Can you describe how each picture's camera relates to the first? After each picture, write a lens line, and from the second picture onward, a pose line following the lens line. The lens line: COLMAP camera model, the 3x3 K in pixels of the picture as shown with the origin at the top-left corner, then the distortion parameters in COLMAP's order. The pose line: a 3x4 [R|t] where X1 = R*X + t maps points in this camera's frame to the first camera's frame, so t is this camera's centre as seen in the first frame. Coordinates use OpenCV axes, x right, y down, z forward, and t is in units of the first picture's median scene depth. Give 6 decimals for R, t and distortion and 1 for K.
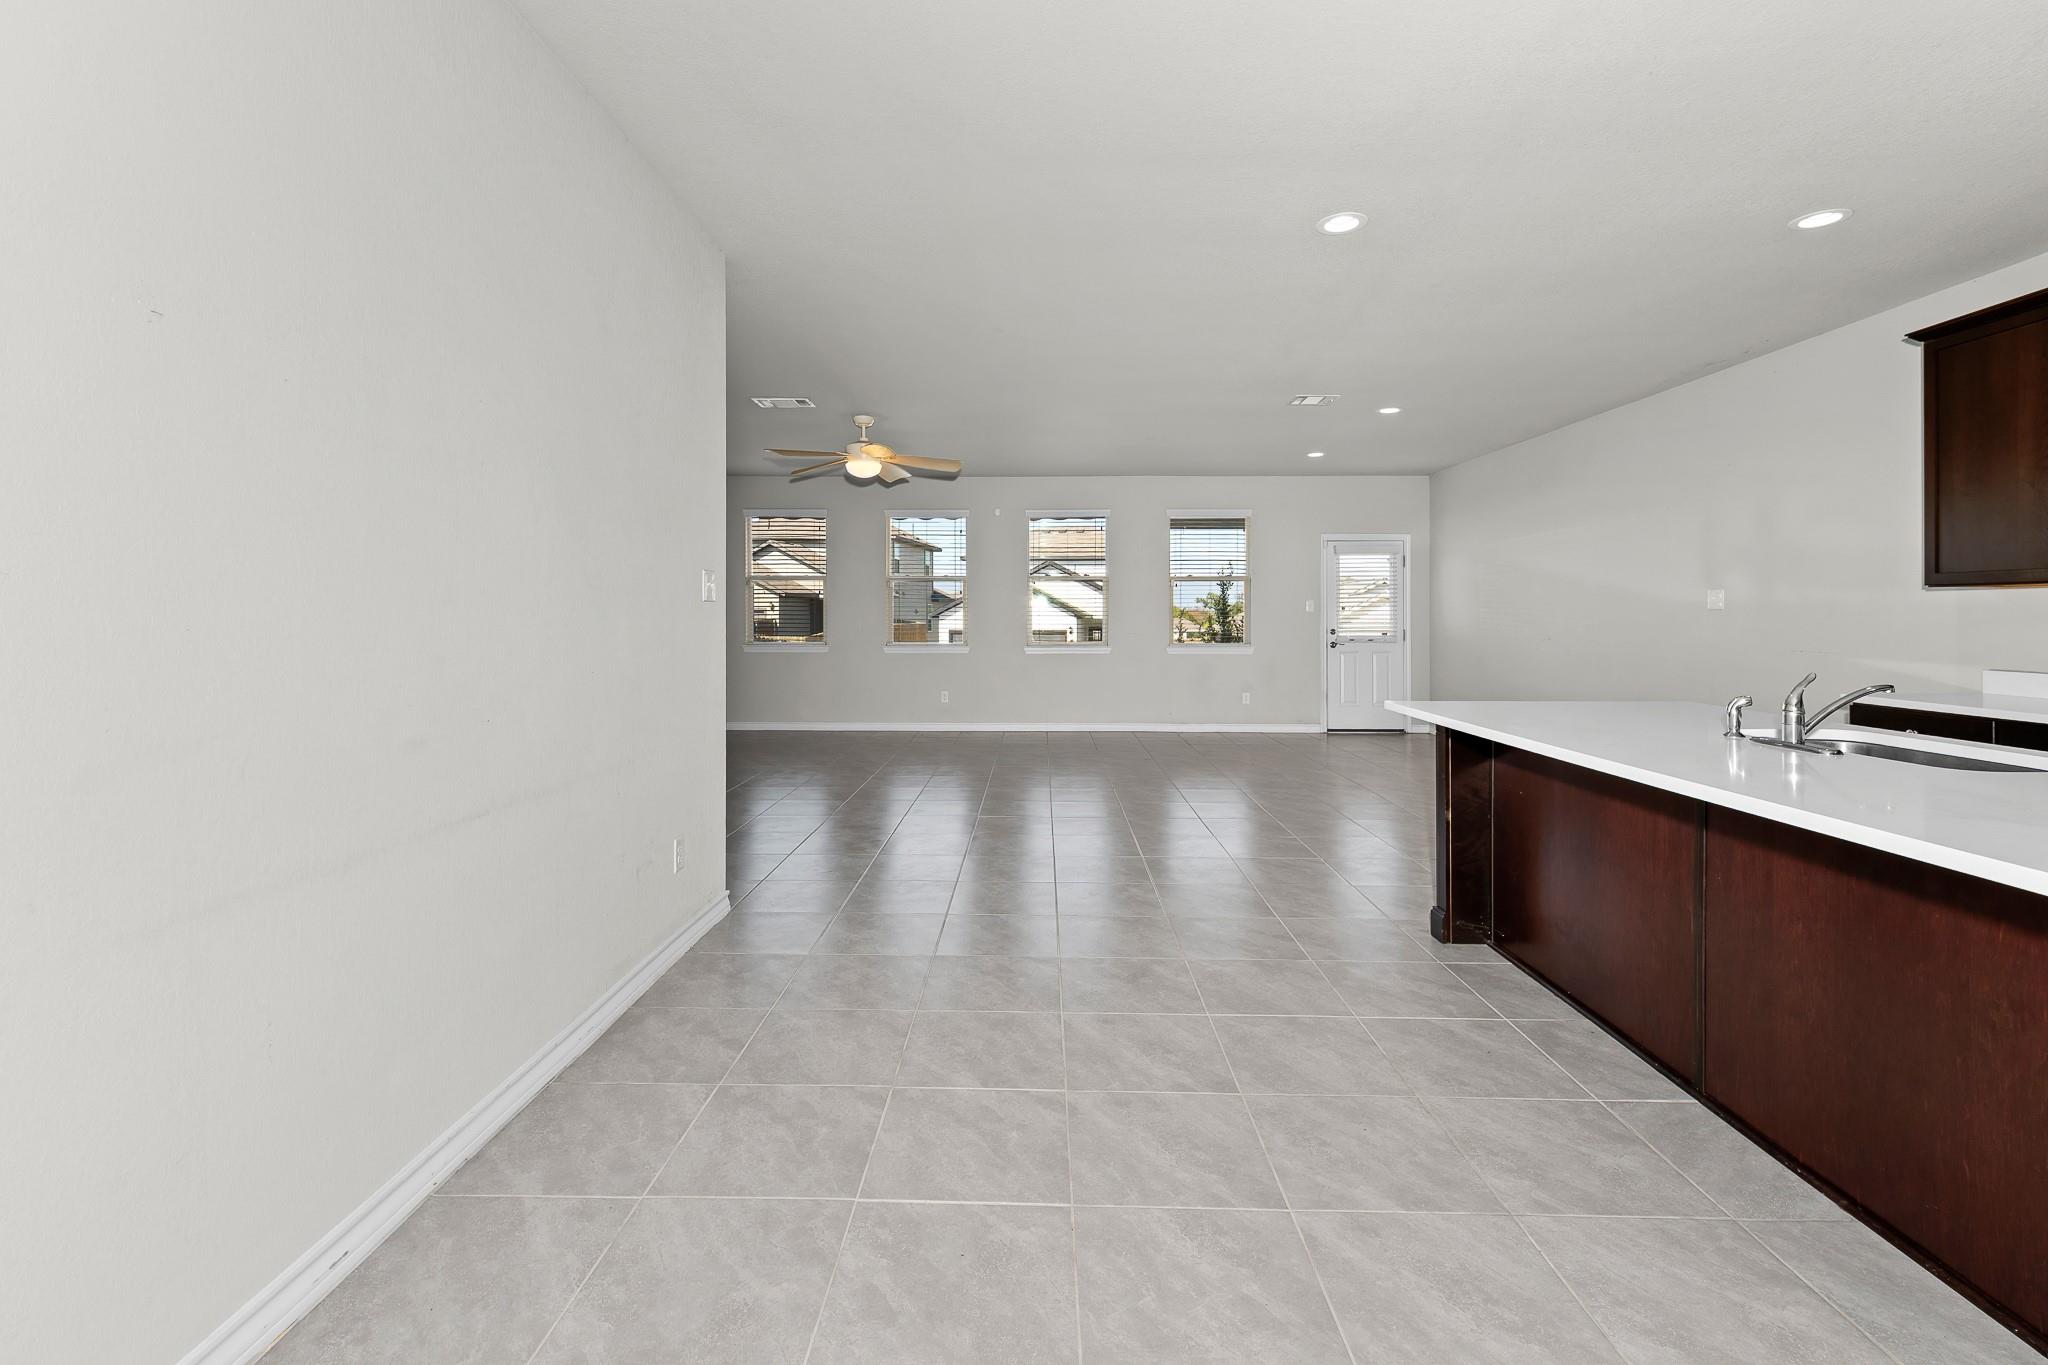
lens RADIAL K [[894.9, 0, 1027.9], [0, 894.9, 616.6], [0, 0, 1]] dist [0.010616, -0.007104]
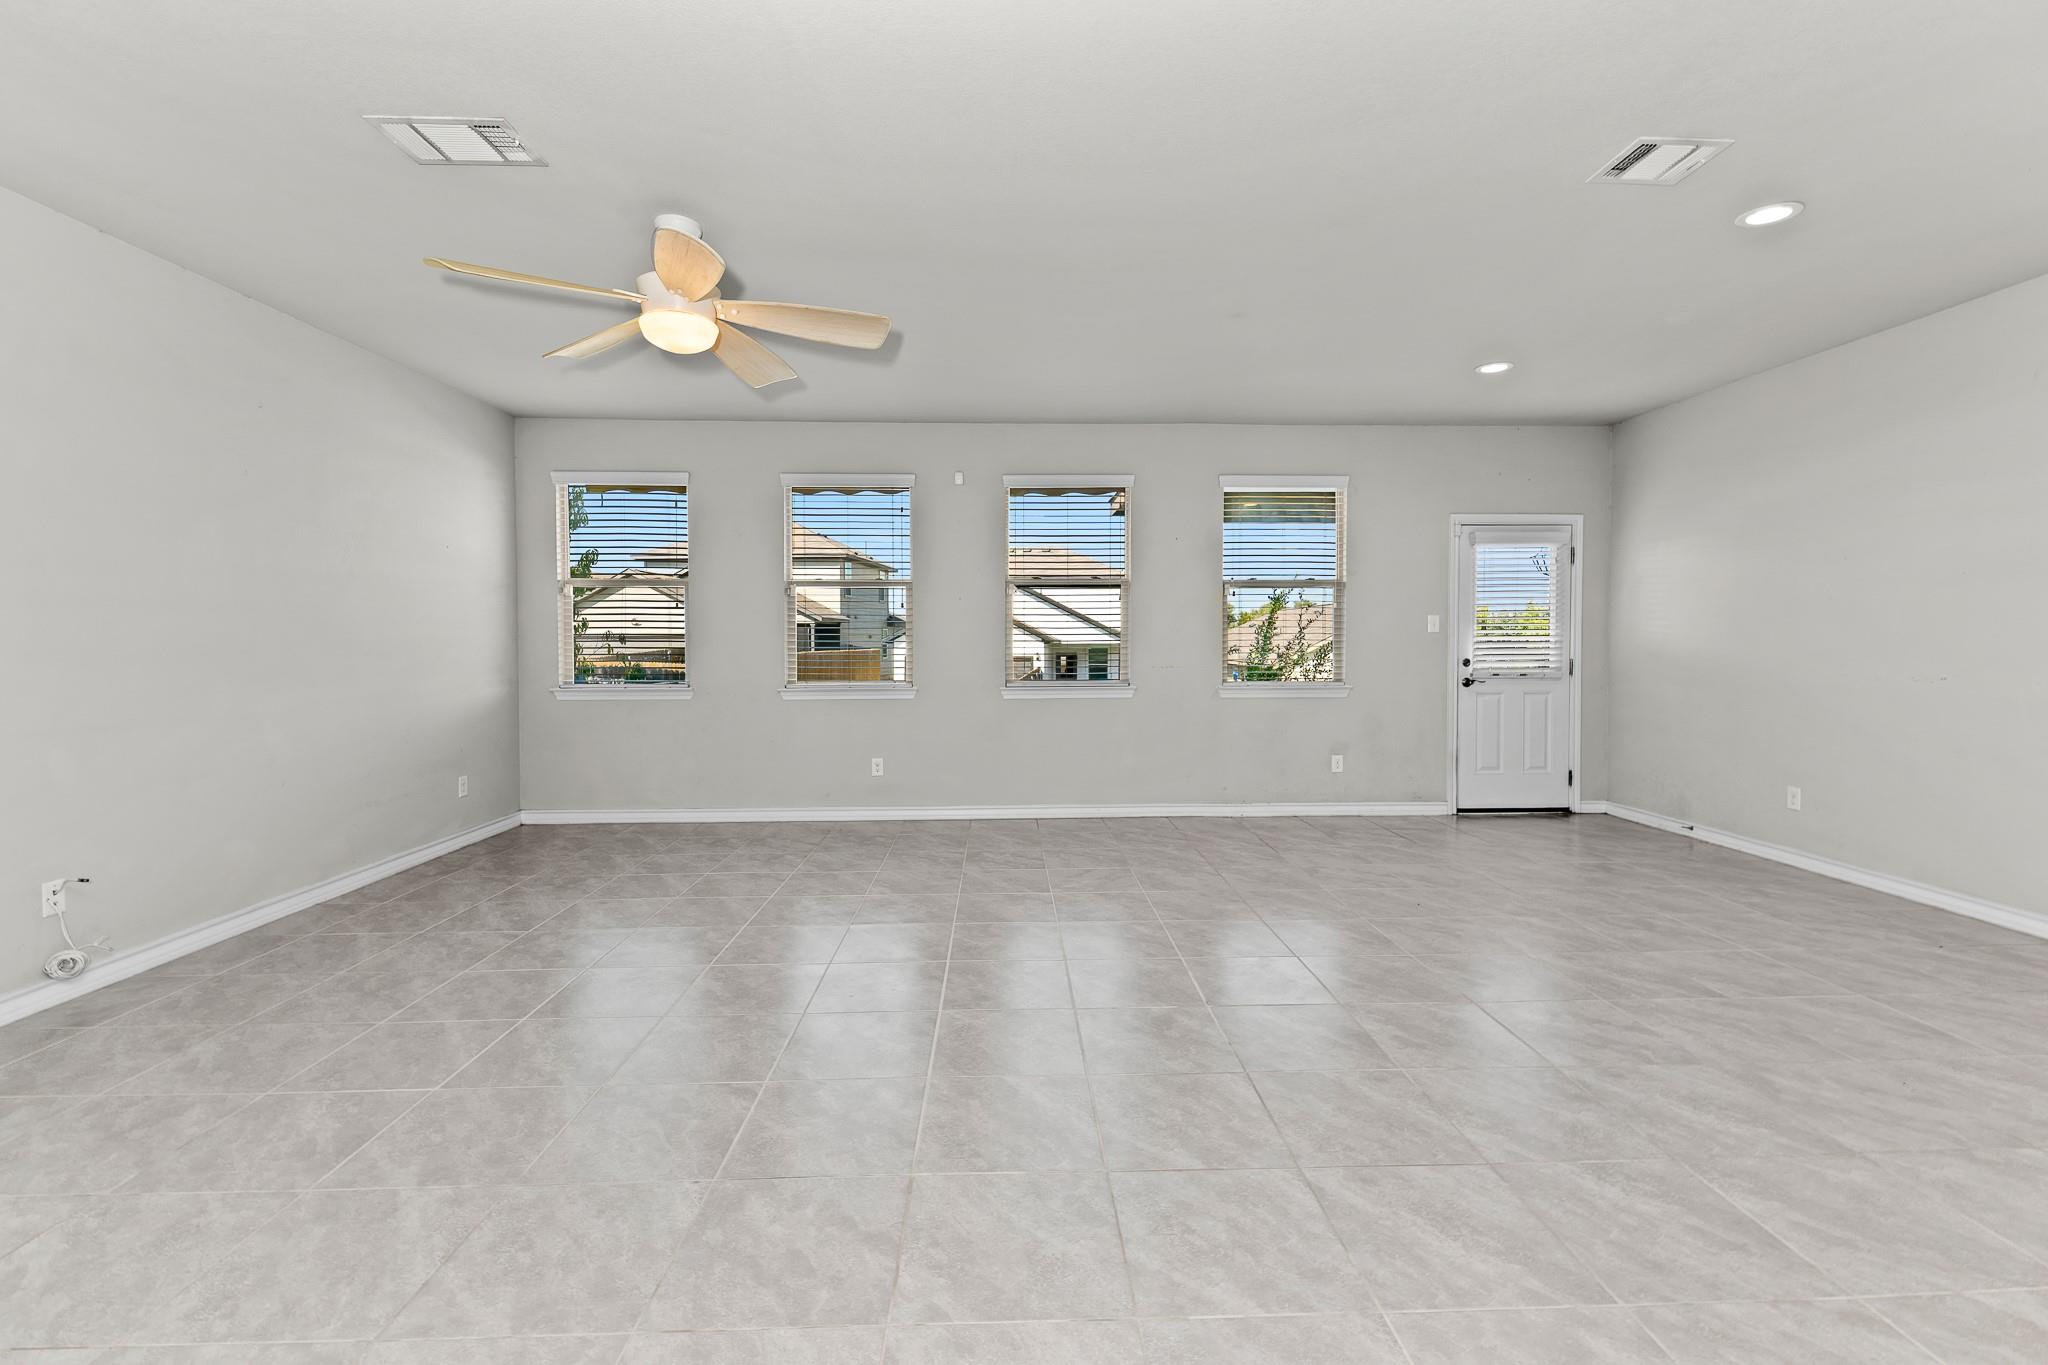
lens RADIAL K [[894.9, 0, 1035.1], [0, 894.9, 657.1], [0, 0, 1]] dist [0.010616, -0.007104]
pose [[0.998722, -0.005221, 0.050277, -0.039692], [0.004360, 0.999842, 0.017216, 0.000806], [-0.050359, -0.016975, 0.998587, 1.232034]]
